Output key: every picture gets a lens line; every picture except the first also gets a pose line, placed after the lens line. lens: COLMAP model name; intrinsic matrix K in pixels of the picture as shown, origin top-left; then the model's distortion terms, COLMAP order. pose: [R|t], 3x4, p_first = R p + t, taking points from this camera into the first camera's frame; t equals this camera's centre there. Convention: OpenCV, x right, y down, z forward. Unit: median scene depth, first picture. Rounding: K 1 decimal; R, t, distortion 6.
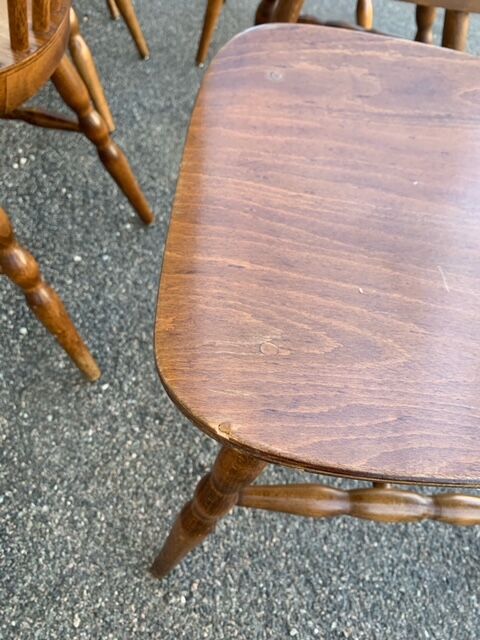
lens RADIAL K [[493.6, 0, 244.1], [0, 493.6, 315.3], [0, 0, 1]] dist [0.019185, -0.024869]
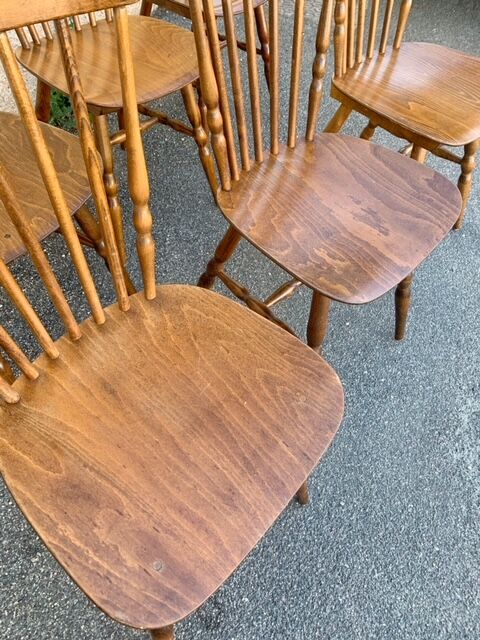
lens RADIAL K [[493.6, 0, 238.7], [0, 493.6, 321.7], [0, 0, 1]] dist [0.019185, -0.024869]
pose [[-0.783258, -0.575283, 0.235704, -0.047226], [0.417921, -0.206531, 0.884696, -1.630011], [-0.460270, 0.791451, 0.402190, -0.154033]]
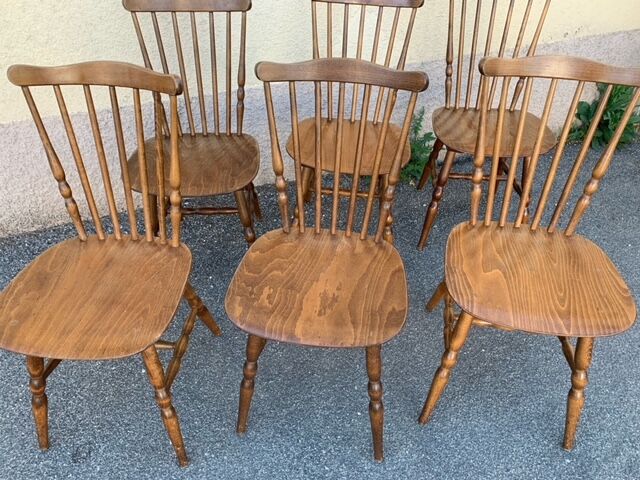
lens RADIAL K [[493.6, 0, 313.8], [0, 493.6, 237.7], [0, 0, 1]] dist [0.019185, -0.024869]
pose [[0.037776, -0.699072, 0.714053, -1.582333], [0.820470, 0.429604, 0.377185, -0.426261], [-0.570439, 0.571611, 0.589797, -1.838353]]
